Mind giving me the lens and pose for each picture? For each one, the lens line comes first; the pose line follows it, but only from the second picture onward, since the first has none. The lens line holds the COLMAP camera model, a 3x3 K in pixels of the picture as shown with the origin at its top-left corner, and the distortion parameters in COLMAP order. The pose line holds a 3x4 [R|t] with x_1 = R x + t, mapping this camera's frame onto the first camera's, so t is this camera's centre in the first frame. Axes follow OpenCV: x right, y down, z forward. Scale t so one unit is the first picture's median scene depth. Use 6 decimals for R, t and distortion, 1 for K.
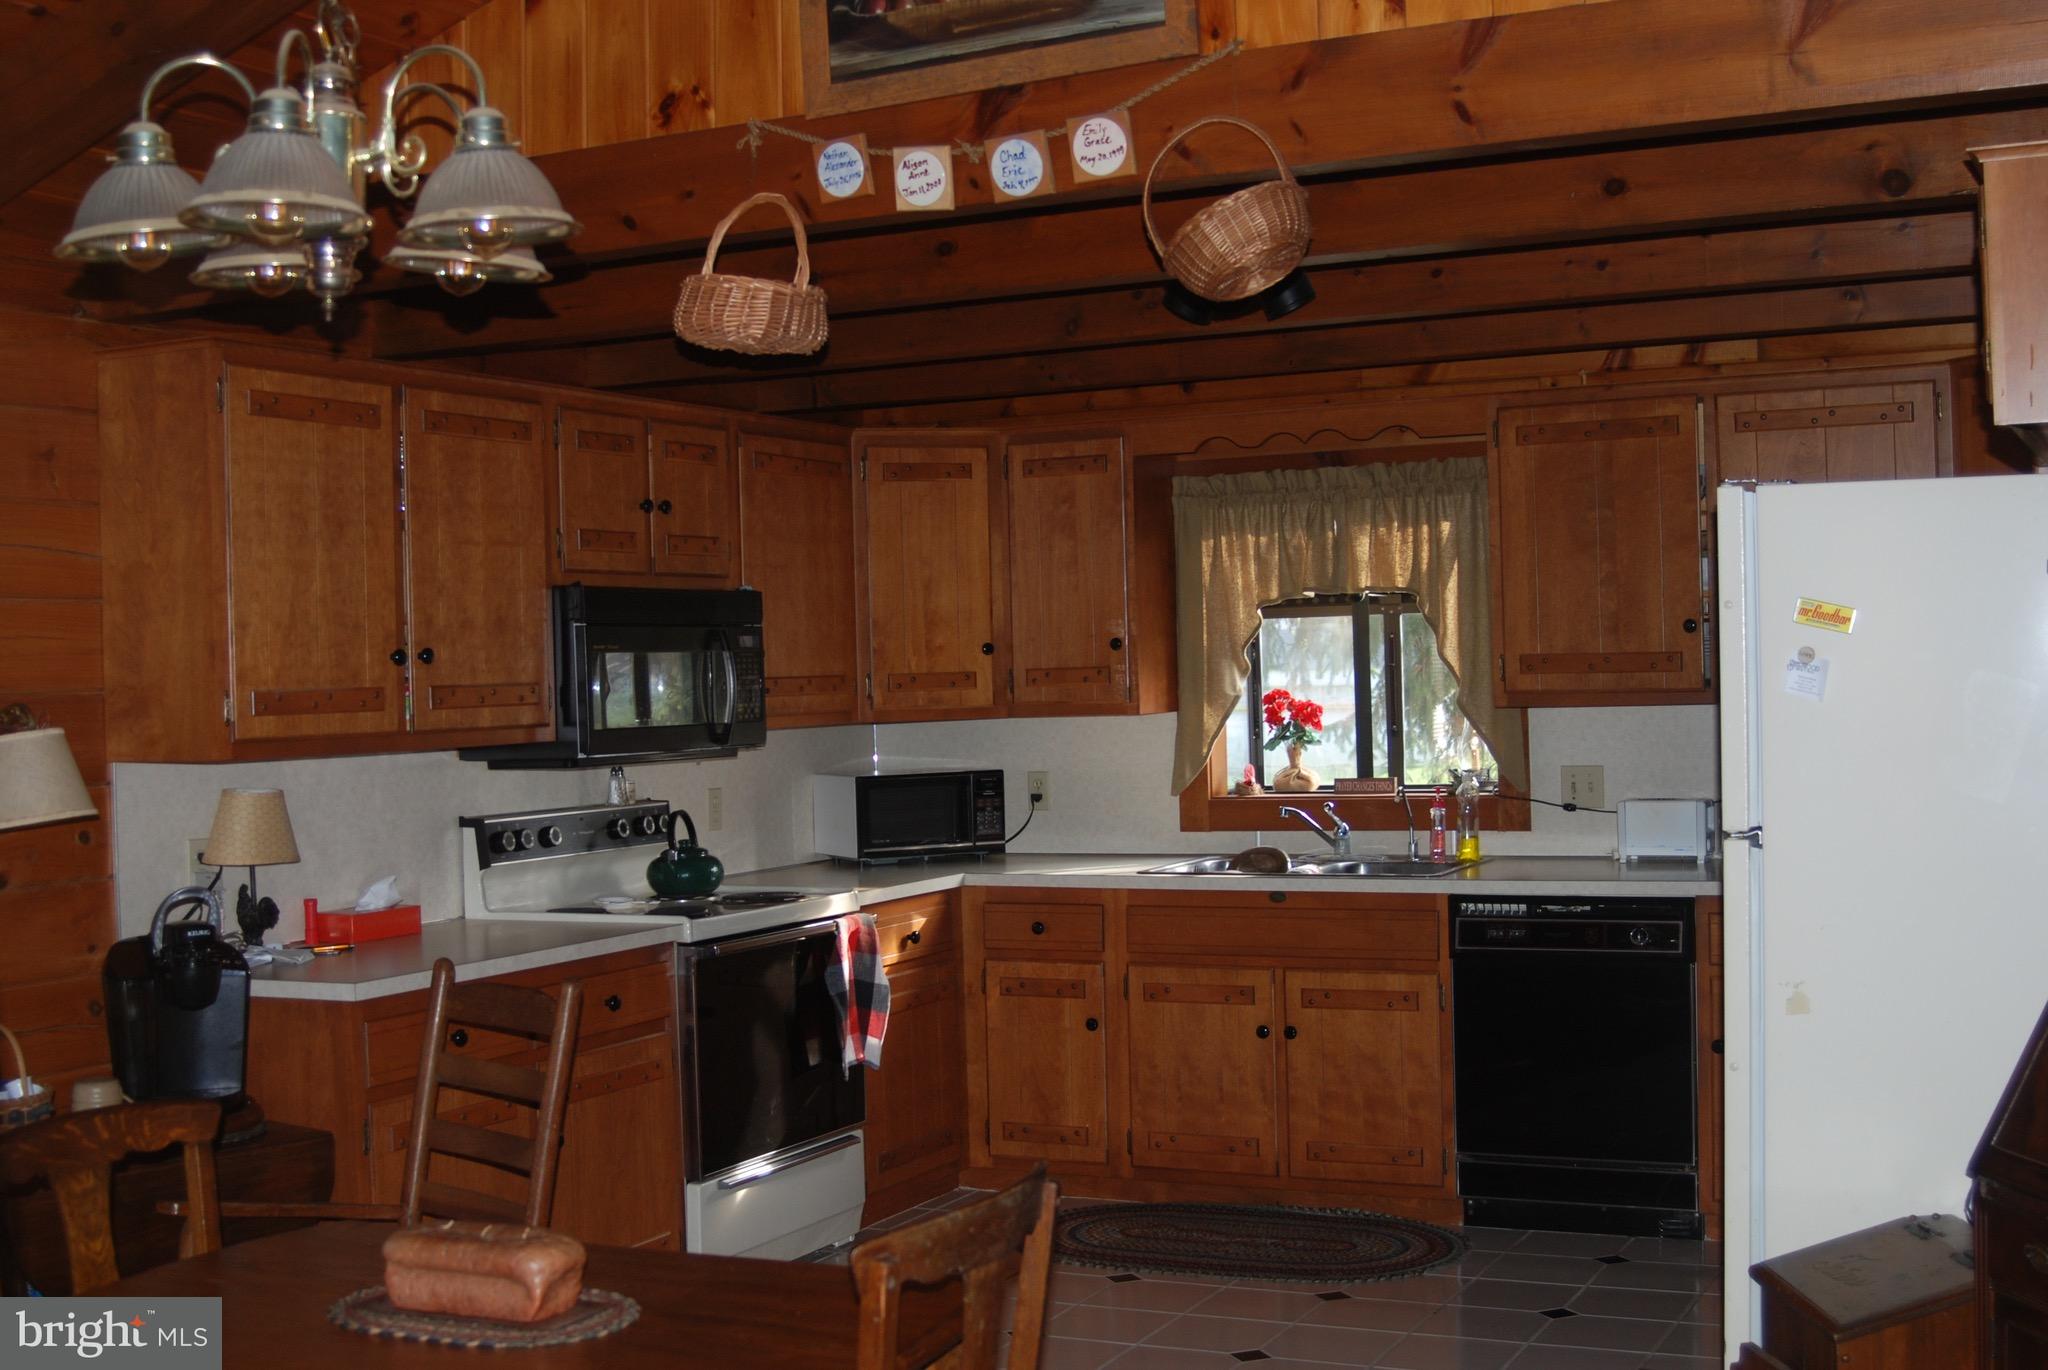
lens RADIAL K [[2451.6, 0, 1024.0], [0, 2451.6, 685.0], [0, 0, 1]] dist [-0.164618, 0.022429]
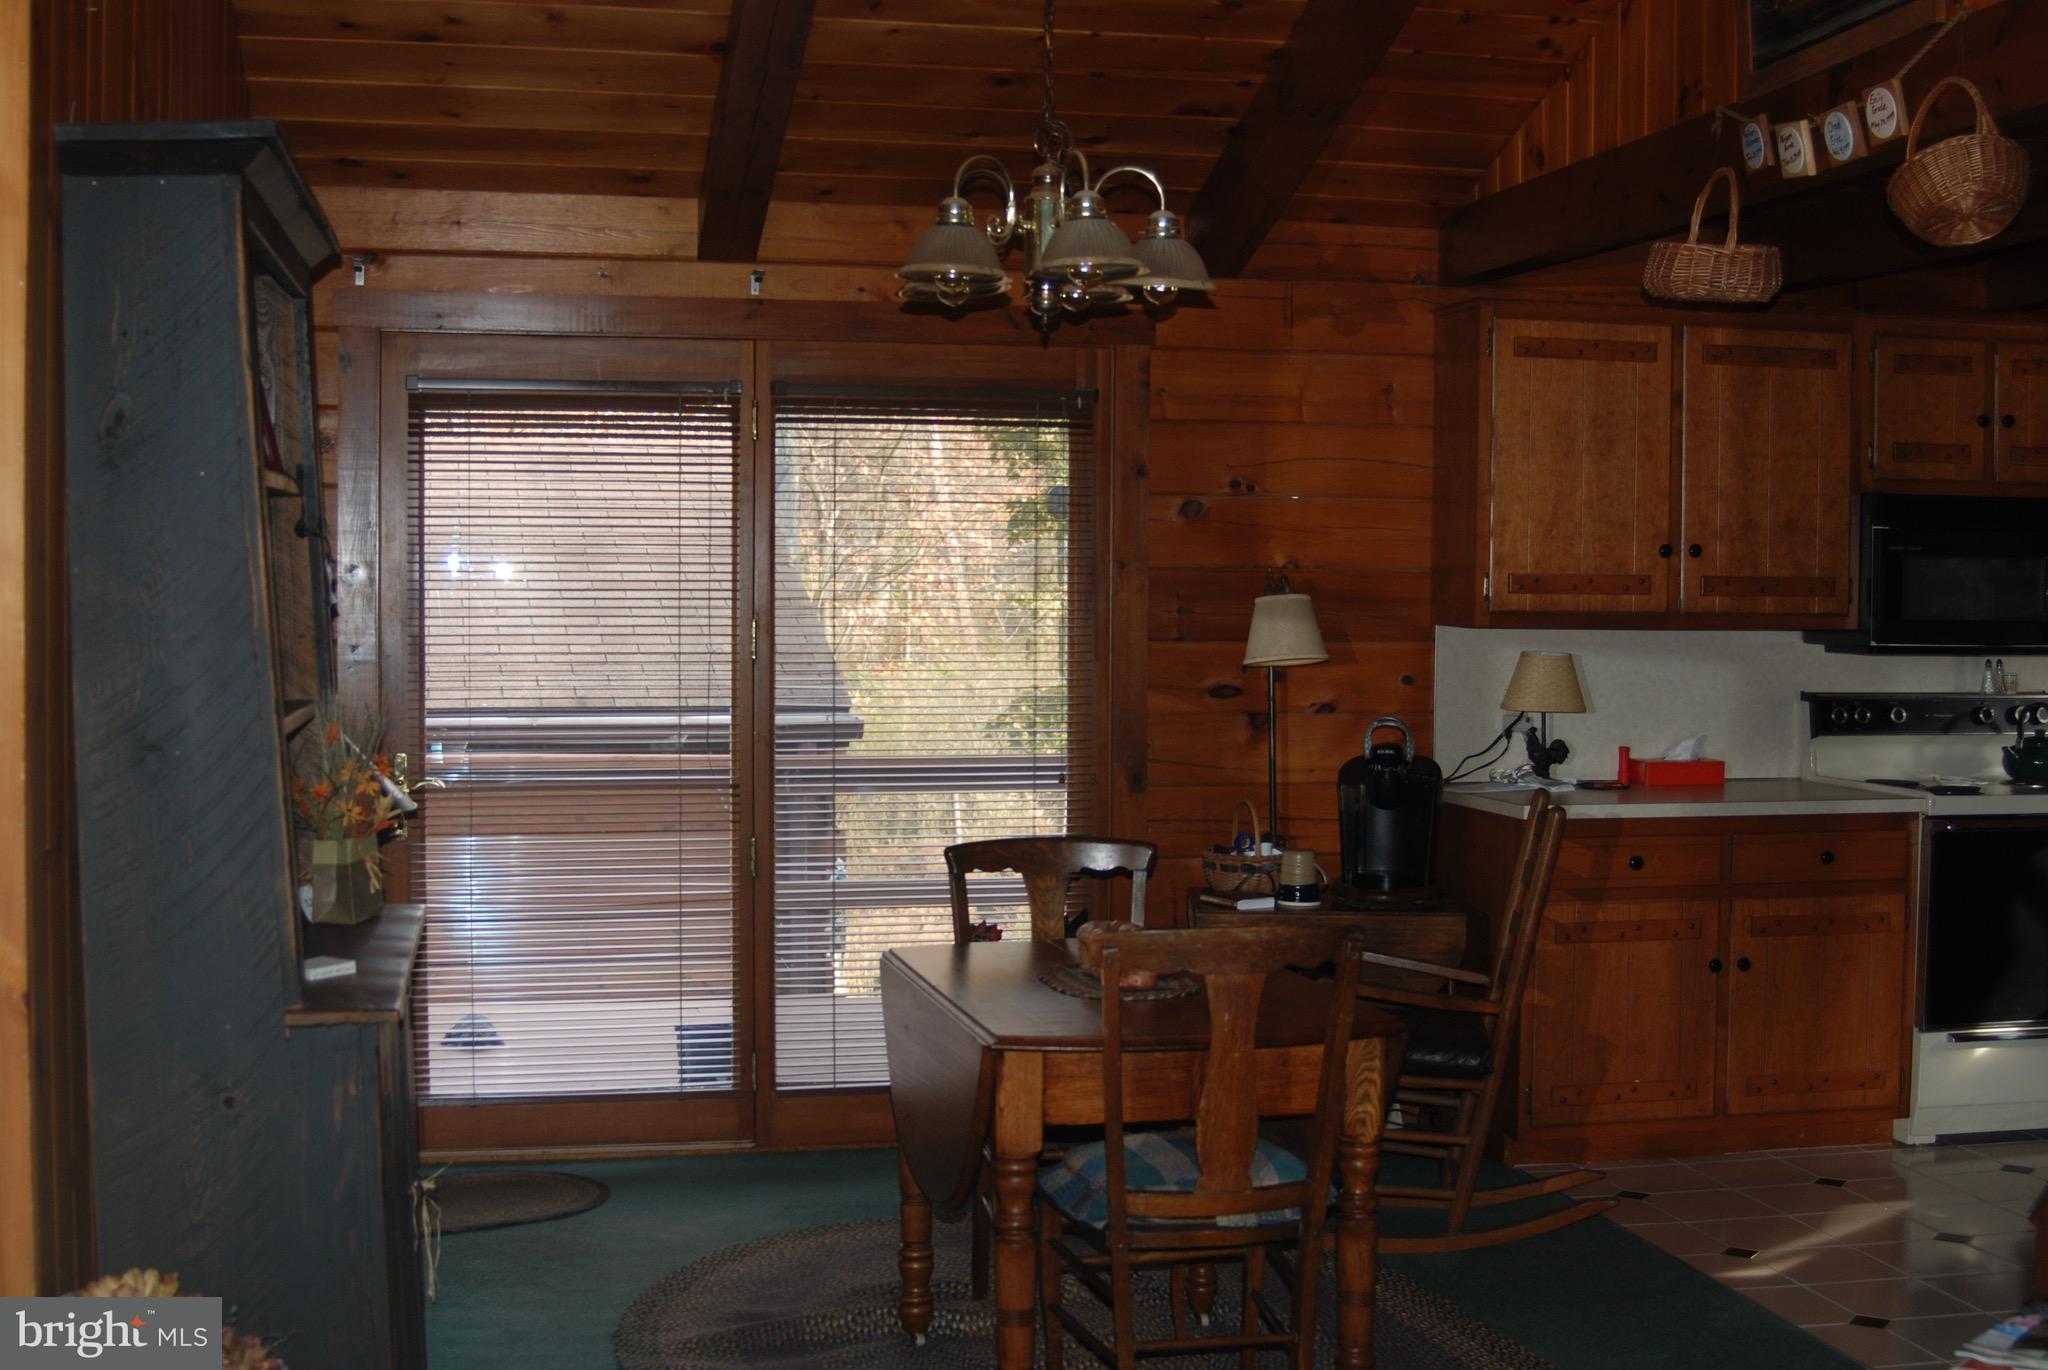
lens RADIAL K [[2451.6, 0, 1024.0], [0, 2451.6, 685.0], [0, 0, 1]] dist [-0.164618, 0.022429]
pose [[0.616826, 0.065176, -0.784396, 0.511956], [-0.028484, 0.997761, 0.060506, -0.008983], [0.786584, -0.014979, 0.617302, 0.000353]]
